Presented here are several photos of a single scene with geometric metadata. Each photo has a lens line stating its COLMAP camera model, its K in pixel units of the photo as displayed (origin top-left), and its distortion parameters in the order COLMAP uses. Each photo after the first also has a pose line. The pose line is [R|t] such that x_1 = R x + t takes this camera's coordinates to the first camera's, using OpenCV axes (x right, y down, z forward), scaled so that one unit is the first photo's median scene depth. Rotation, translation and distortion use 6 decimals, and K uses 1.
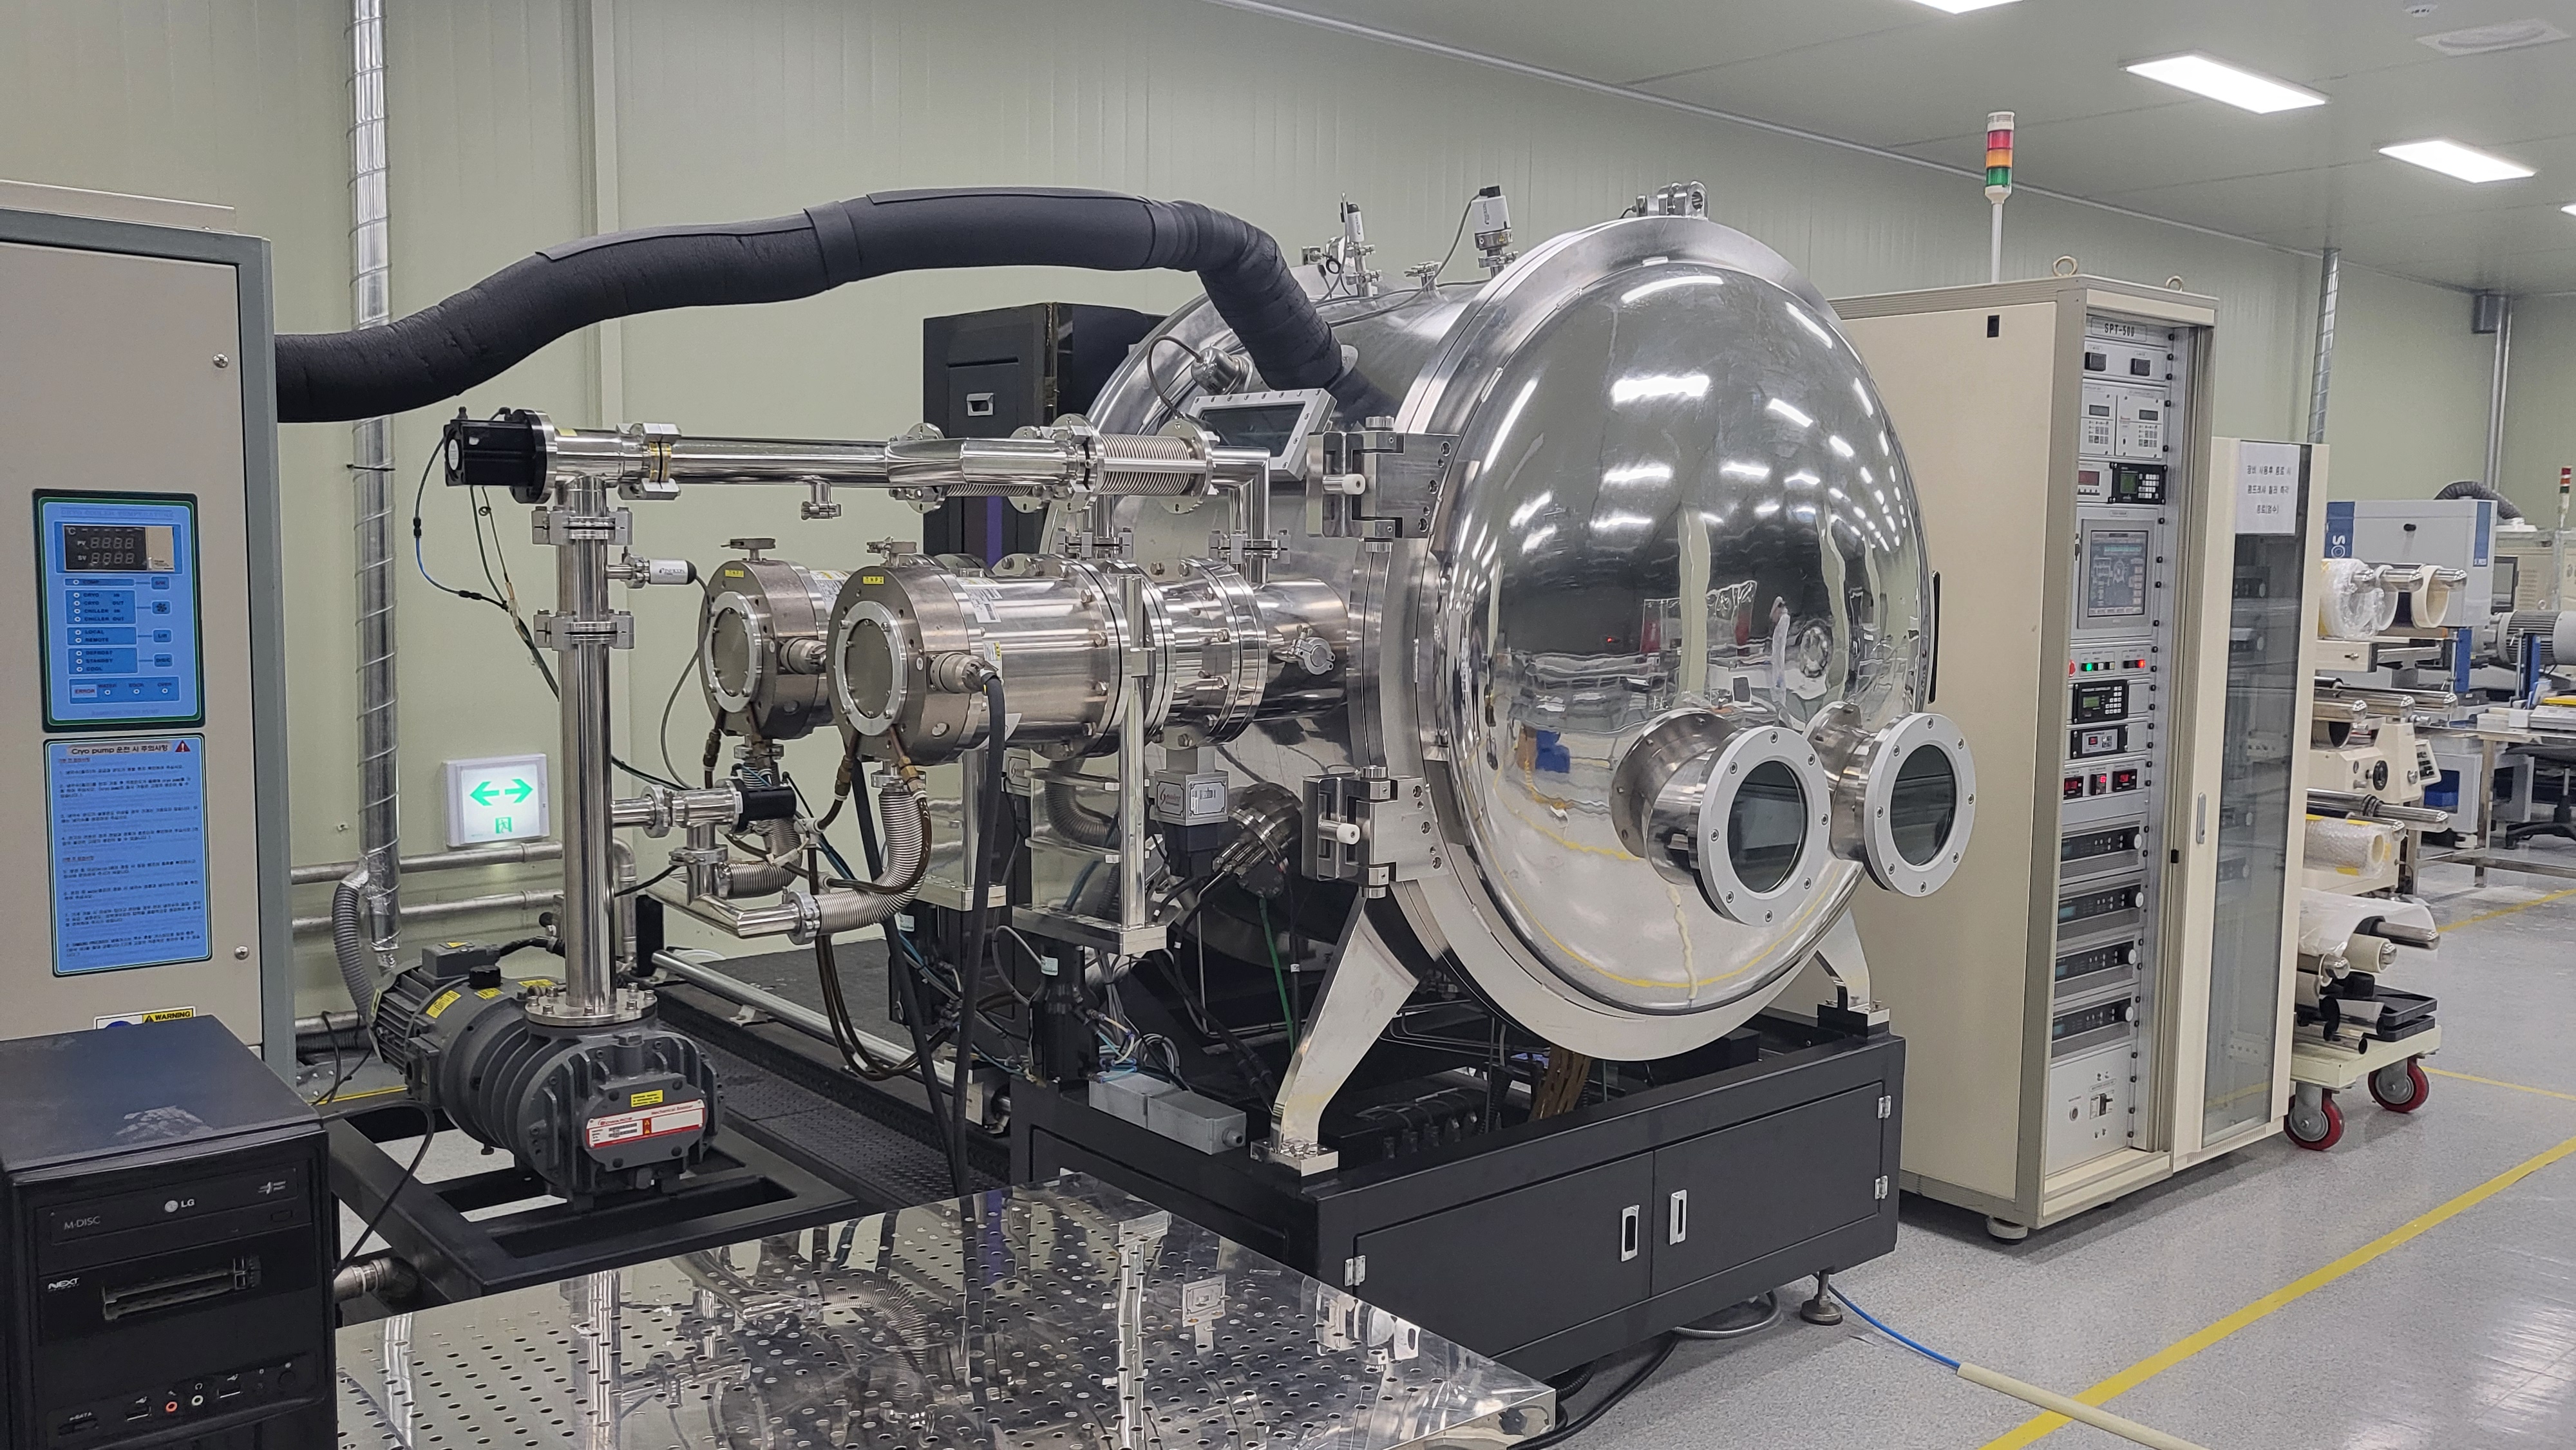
lens RADIAL K [[1958.0, 0, 1295.7], [0, 1958.0, 730.7], [0, 0, 1]] dist [-0.015886, 0.050729]
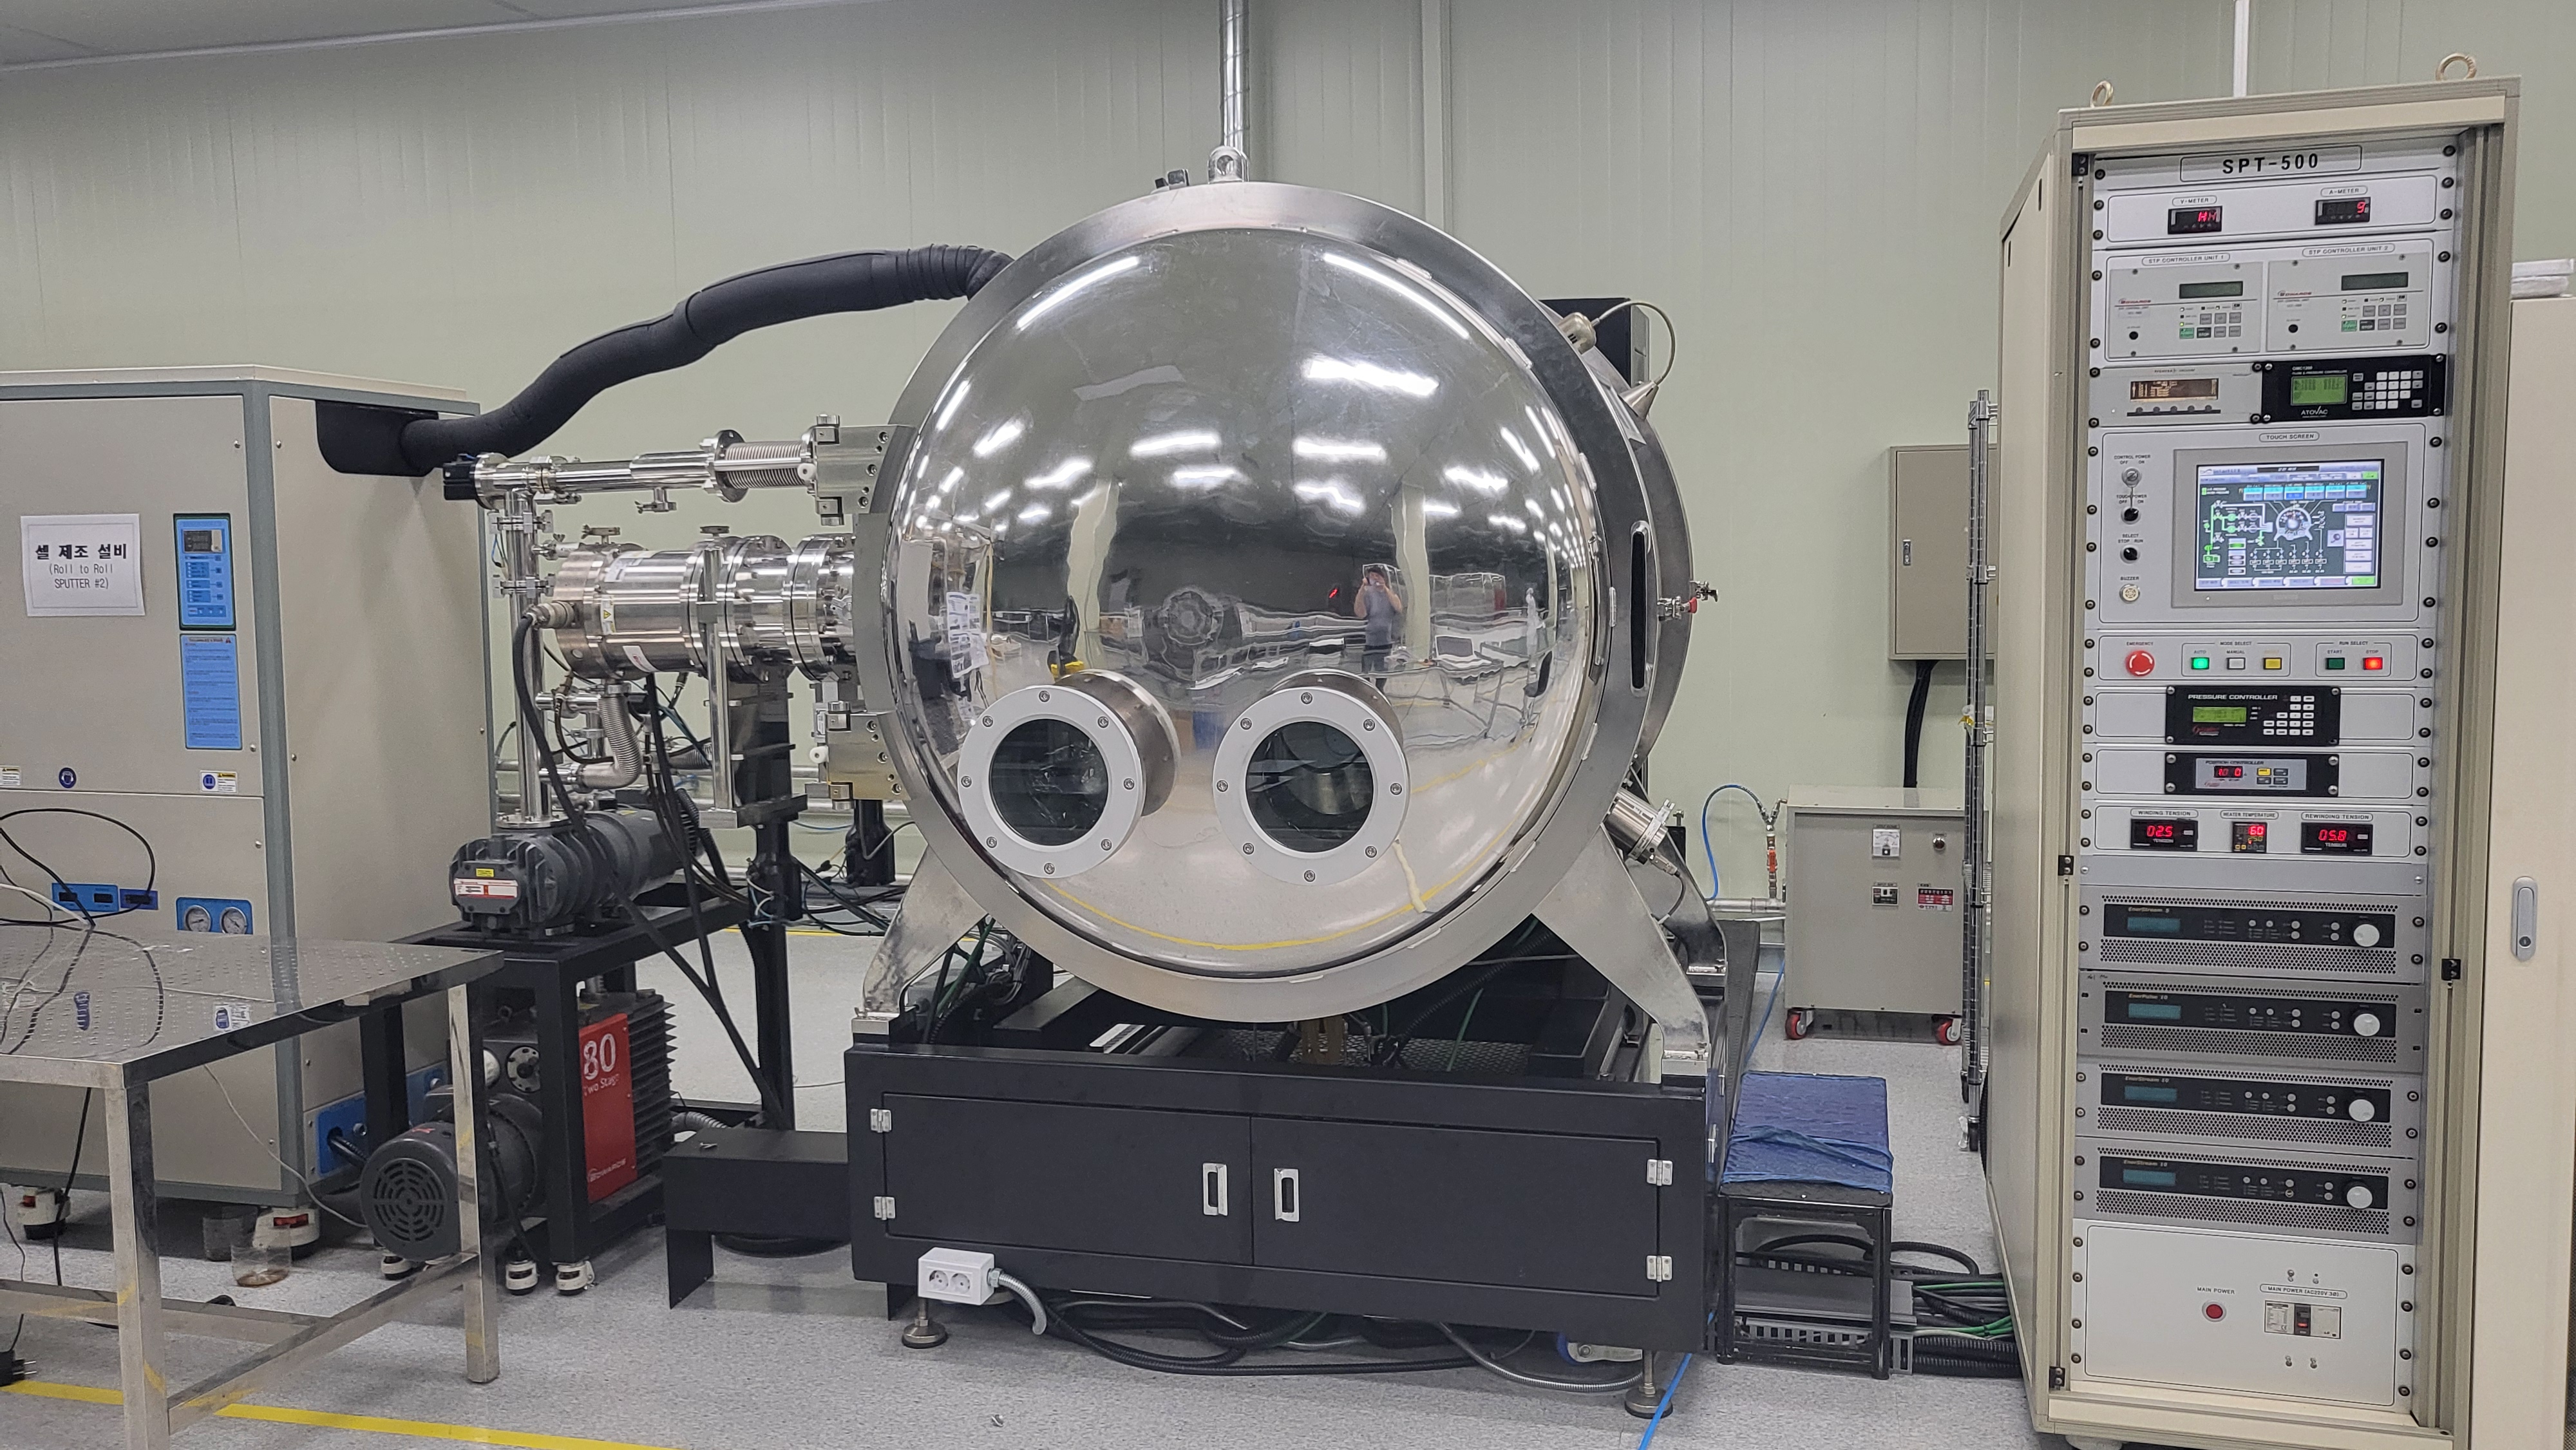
lens RADIAL K [[1958.0, 0, 1299.4], [0, 1958.0, 721.1], [0, 0, 1]] dist [-0.015886, 0.050729]
pose [[0.578879, 0.058612, -0.813304, 1.171310], [-0.056584, 0.997896, 0.031640, -0.024010], [0.813448, 0.027704, 0.580978, 0.510173]]
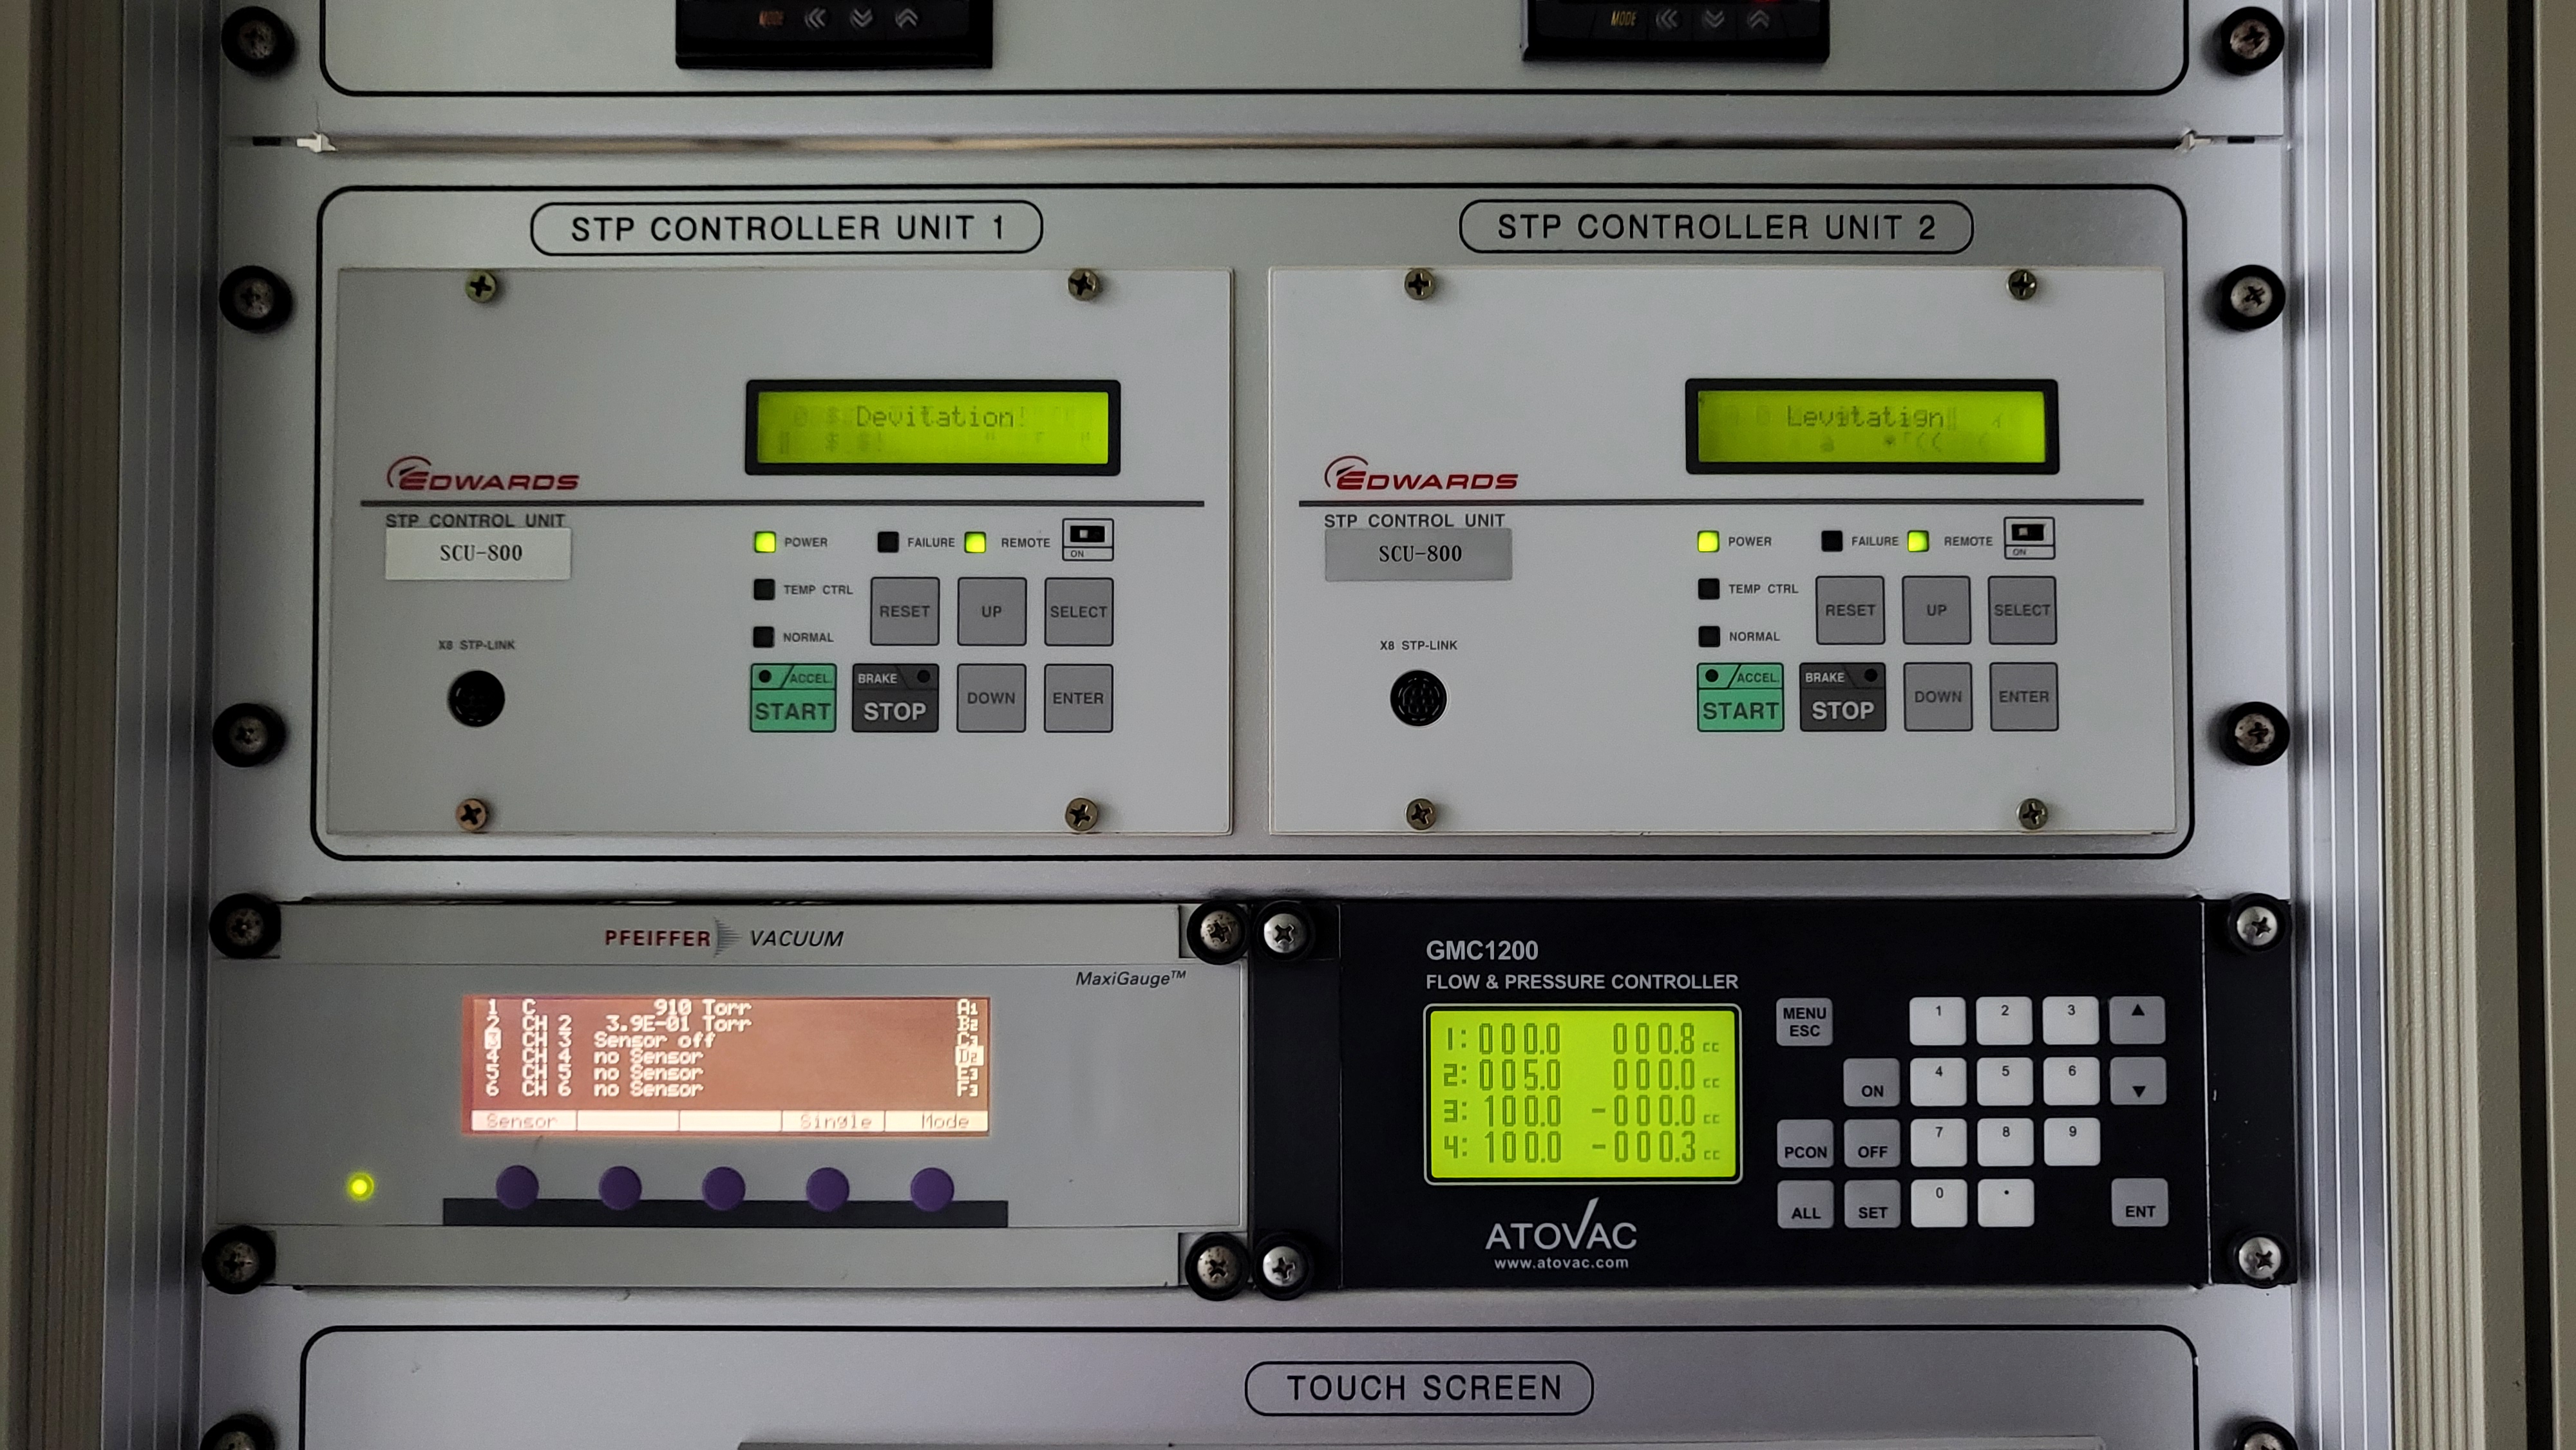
lens RADIAL K [[1958.0, 0, 1287.6], [0, 1958.0, 728.0], [0, 0, 1]] dist [-0.015886, 0.050729]
pose [[0.772962, -0.020175, -0.634131, 0.728339], [-0.058731, 0.992927, -0.103179, -0.203187], [0.631728, 0.116997, 0.766311, 1.377712]]
